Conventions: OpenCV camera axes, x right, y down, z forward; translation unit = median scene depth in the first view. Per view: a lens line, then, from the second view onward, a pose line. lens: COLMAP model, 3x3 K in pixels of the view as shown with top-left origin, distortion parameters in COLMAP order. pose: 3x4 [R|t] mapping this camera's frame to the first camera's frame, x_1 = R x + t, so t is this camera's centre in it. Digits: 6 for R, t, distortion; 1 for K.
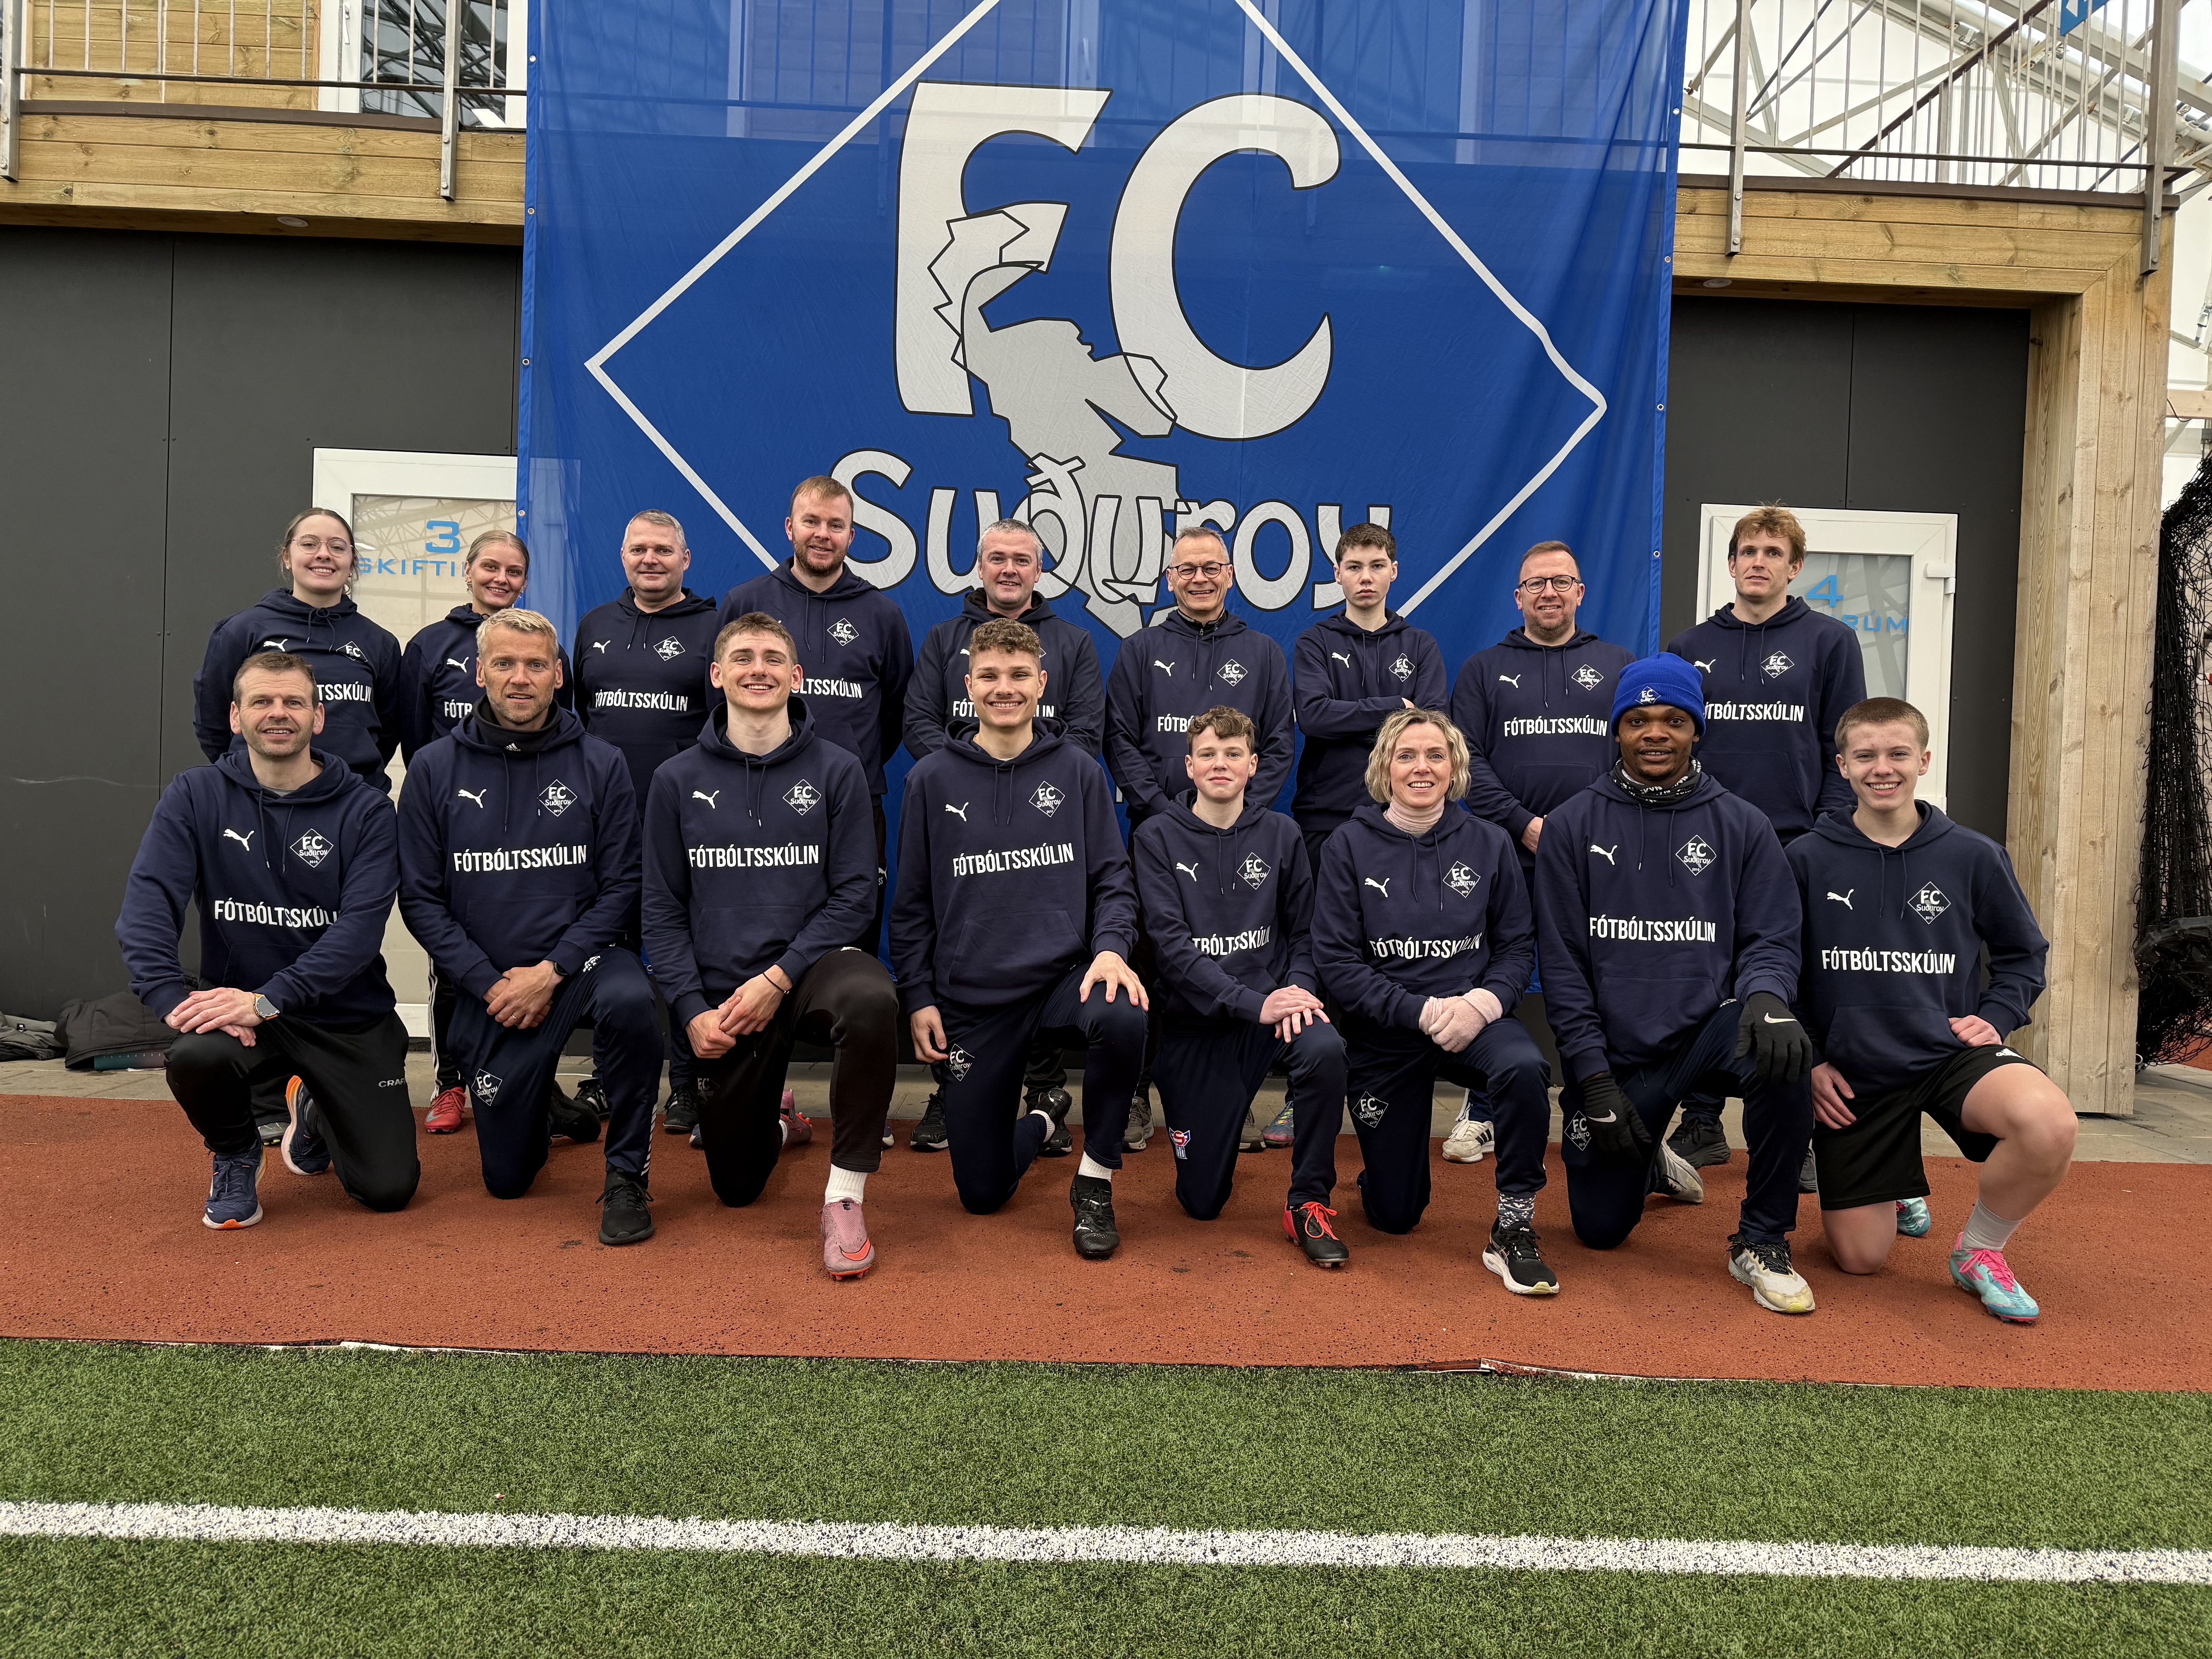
lens RADIAL K [[1623.6, 0, 1079.3], [0, 1623.6, 824.0], [0, 0, 1]] dist [0.011009, -0.007511]
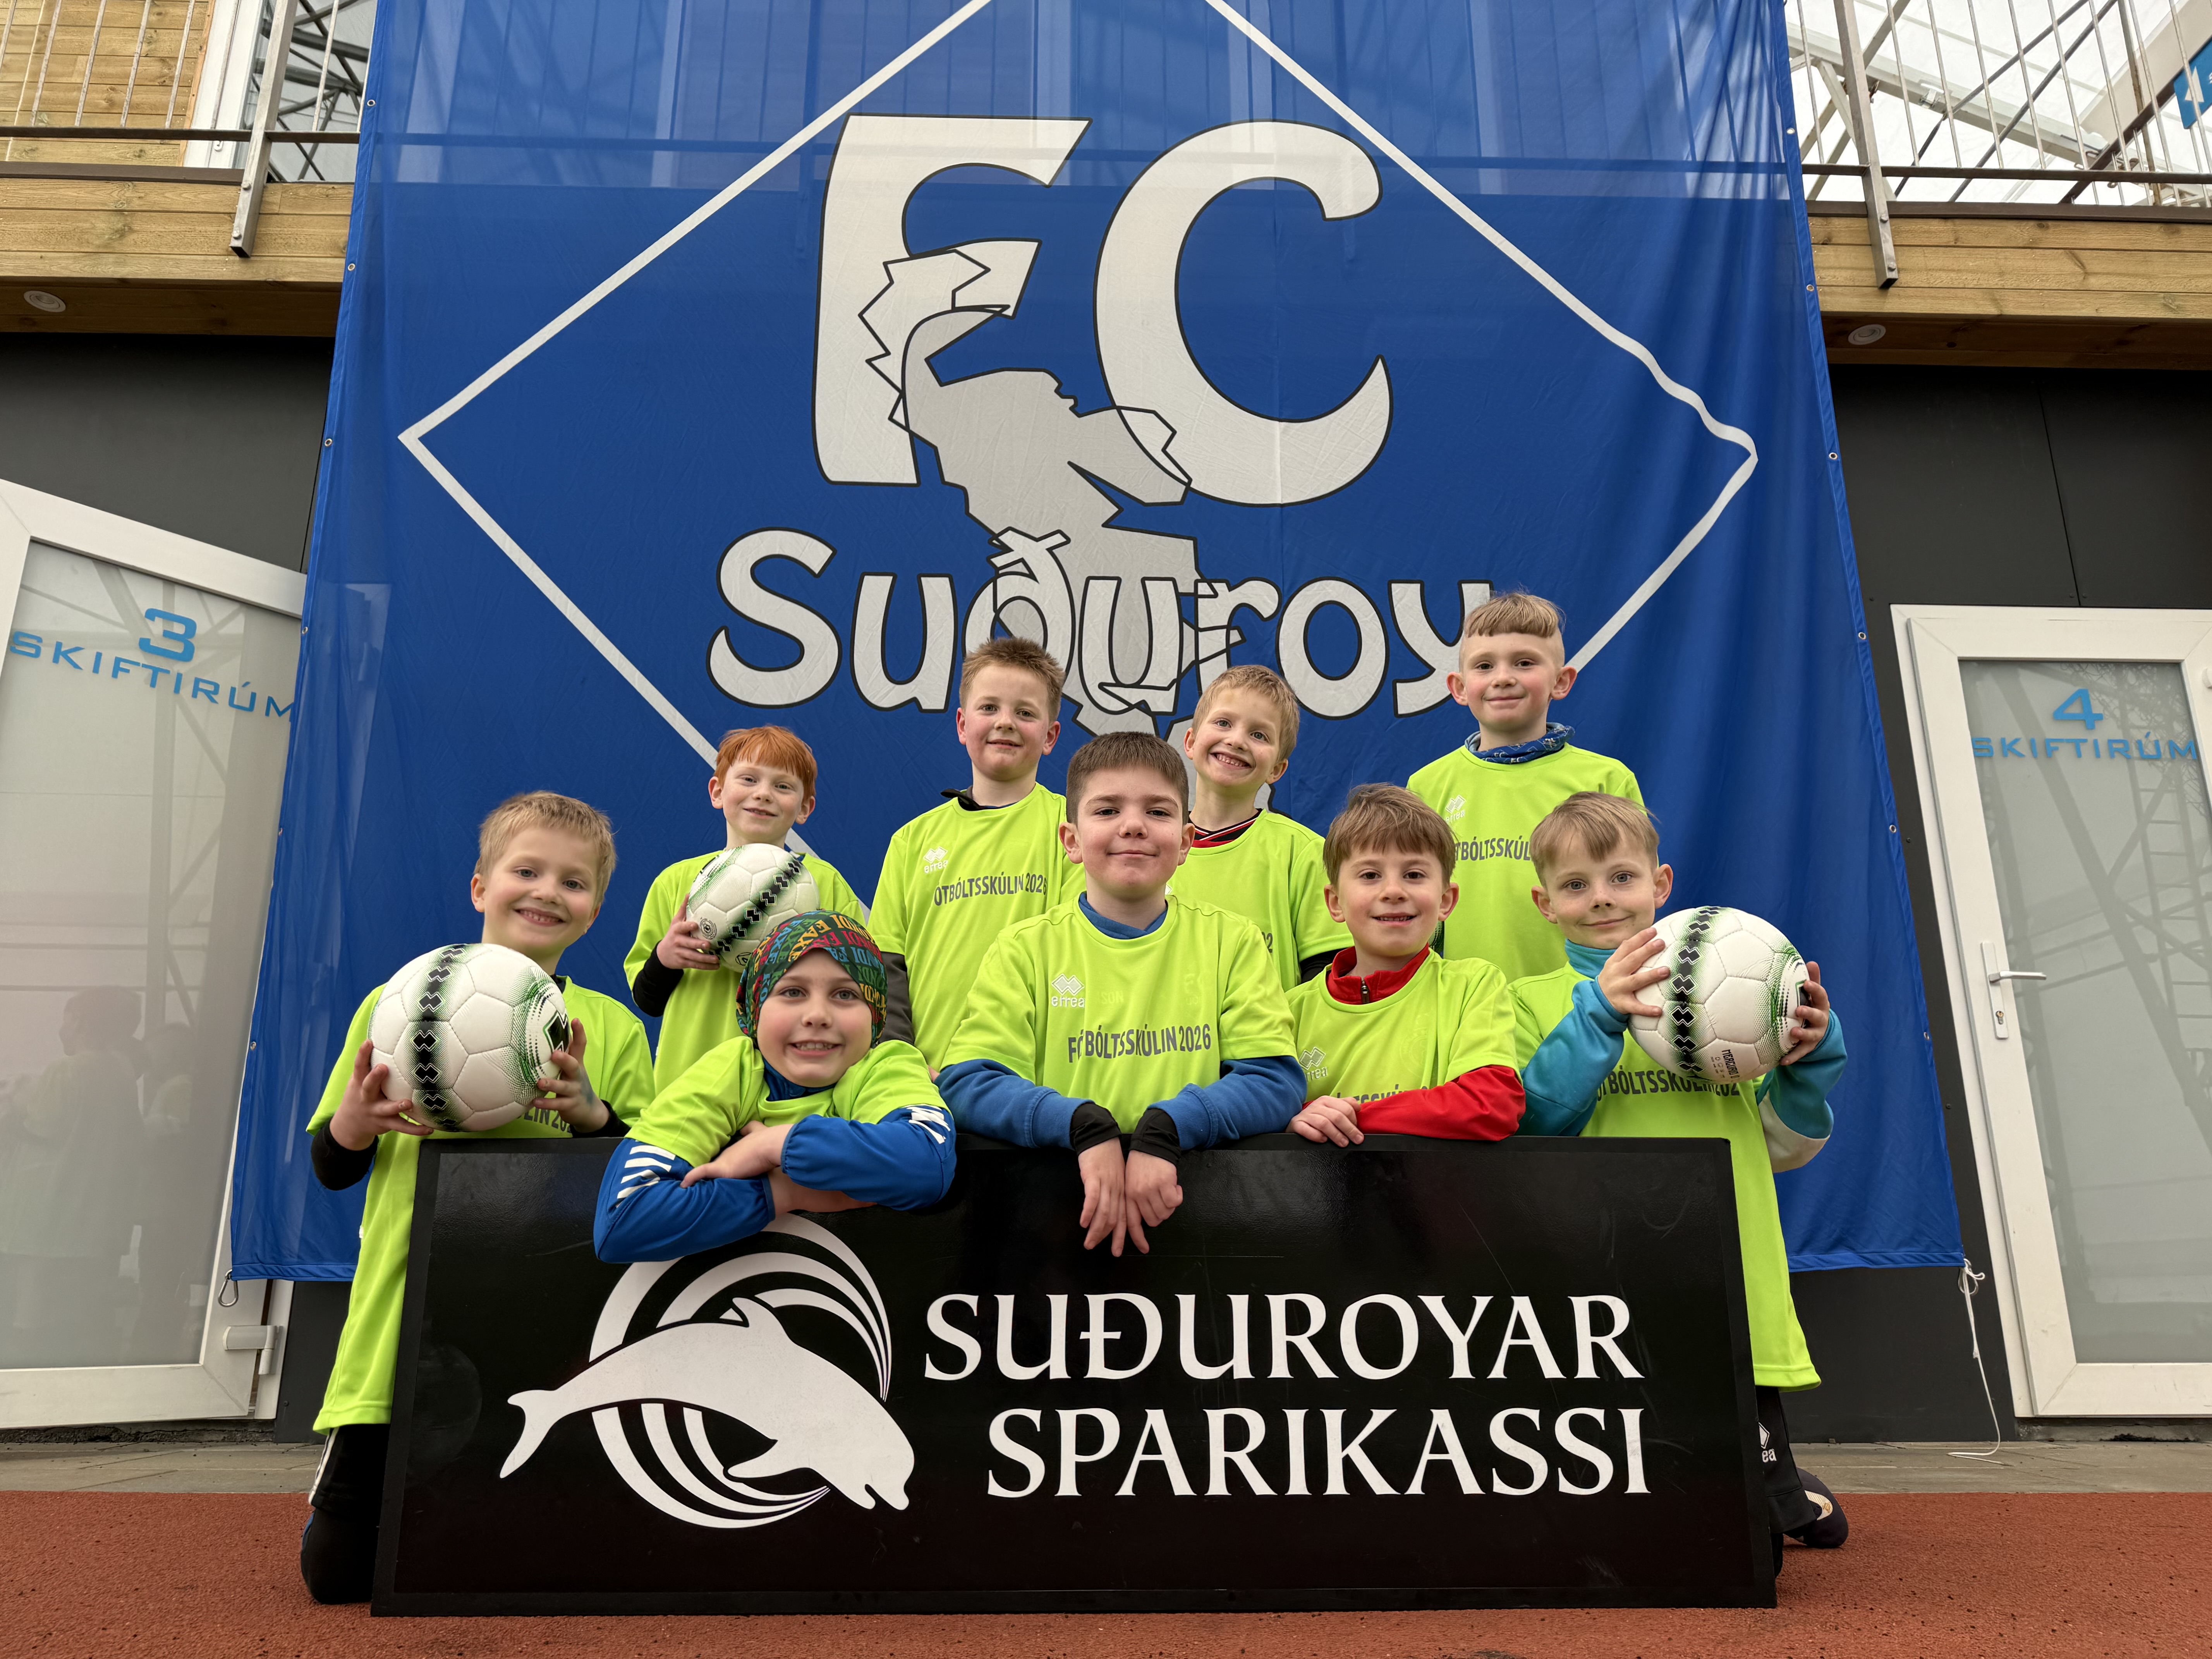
lens RADIAL K [[1623.6, 0, 1079.3], [0, 1623.6, 824.0], [0, 0, 1]] dist [0.011009, -0.007511]
pose [[0.999454, -0.024435, 0.022221, -0.011726], [0.030054, 0.951853, -0.305079, 0.125105], [-0.013696, 0.305580, 0.952068, 0.338596]]
